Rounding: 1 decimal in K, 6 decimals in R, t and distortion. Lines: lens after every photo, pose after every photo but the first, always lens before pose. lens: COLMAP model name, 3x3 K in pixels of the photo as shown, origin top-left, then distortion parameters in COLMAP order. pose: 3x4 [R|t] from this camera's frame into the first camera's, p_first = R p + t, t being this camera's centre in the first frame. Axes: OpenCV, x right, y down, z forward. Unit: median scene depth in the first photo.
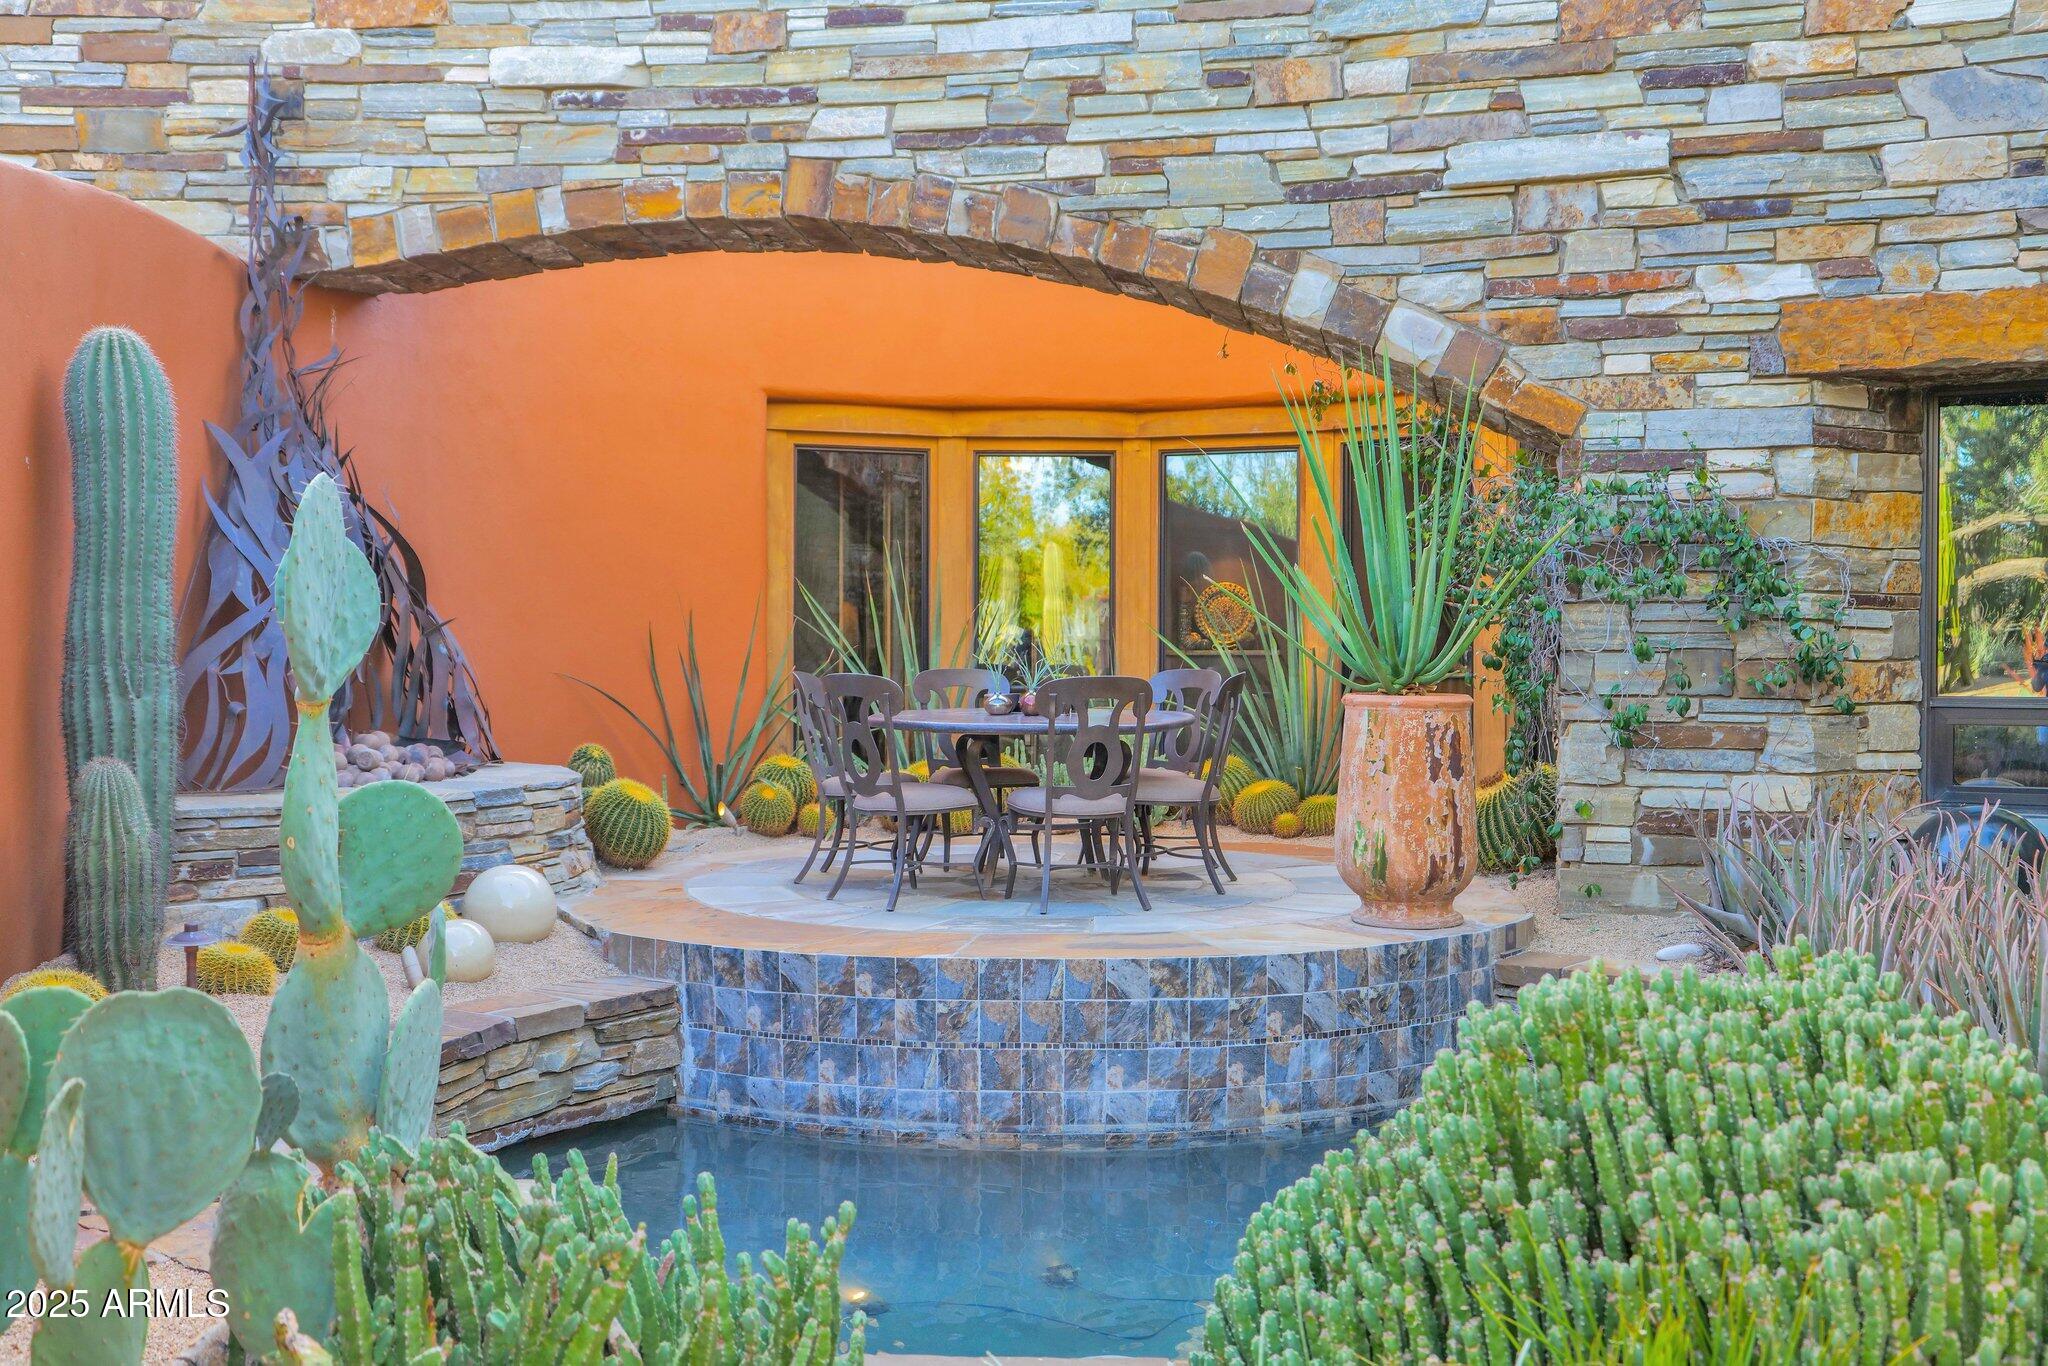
lens RADIAL K [[1916.0, 0, 1024.2], [0, 1916.0, 680.2], [0, 0, 1]] dist [-0.000996, 0.000000]
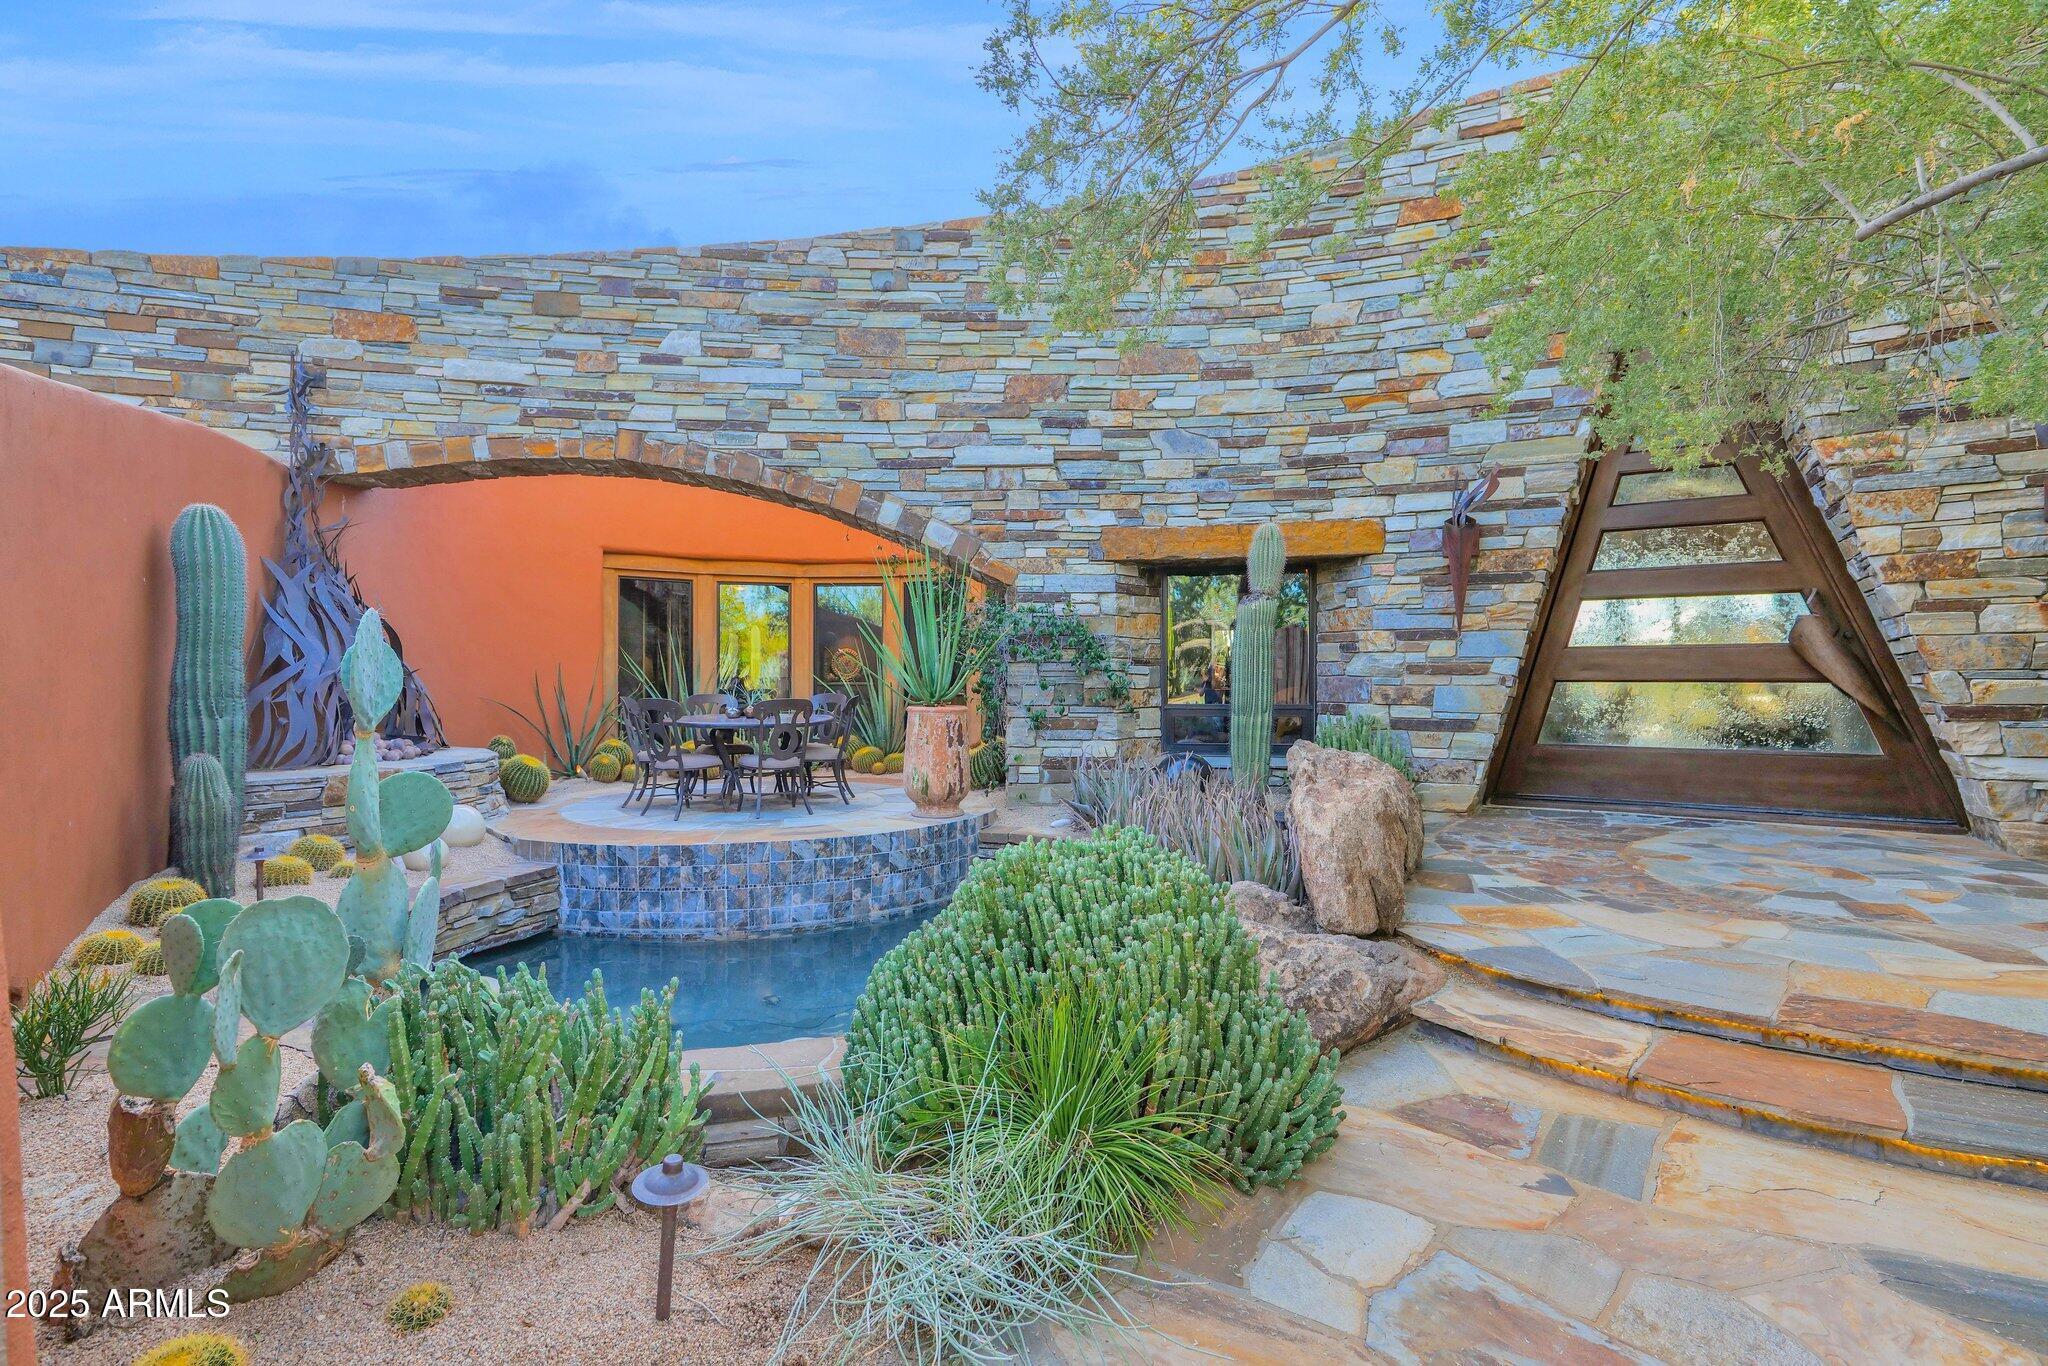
lens RADIAL K [[943.0, 0, 1029.4], [0, 943.0, 682.7], [0, 0, 1]] dist [-0.023571, 0.004930]
pose [[0.955283, -0.003314, 0.295675, -0.008737], [0.006293, 0.999939, -0.009123, -0.008006], [-0.295627, 0.010576, 0.955245, -0.016474]]
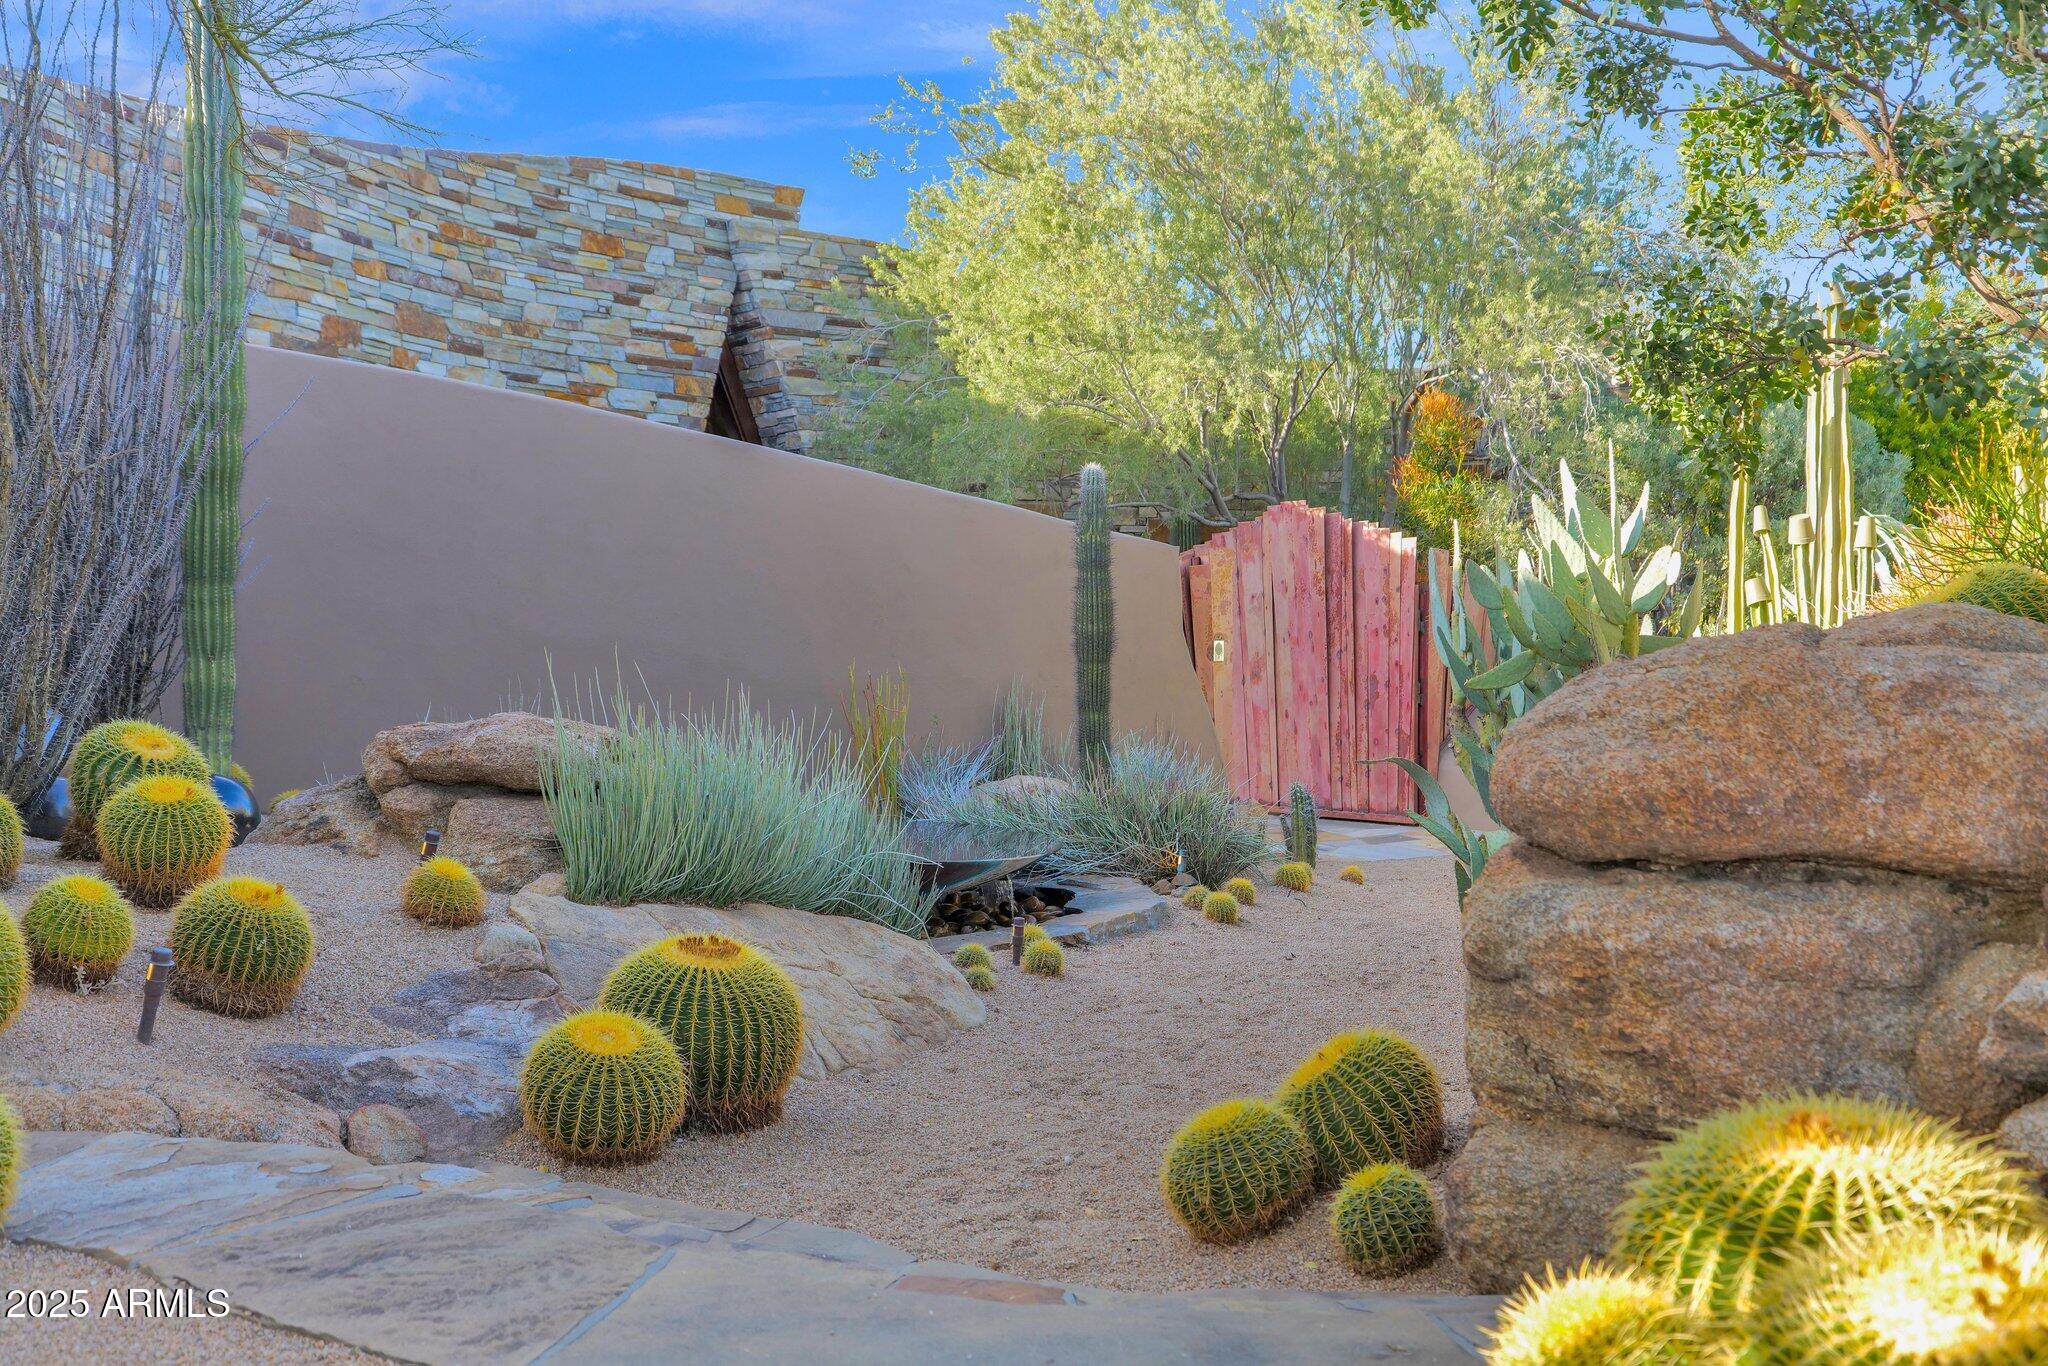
lens RADIAL K [[1916.0, 0, 1024.7], [0, 1916.0, 678.4], [0, 0, 1]] dist [-0.000996, 0.000000]
pose [[0.013124, -0.014363, 0.999811, -1.765231], [0.022199, 0.999655, 0.014069, 0.002366], [-0.999667, 0.022010, 0.013438, 0.264904]]
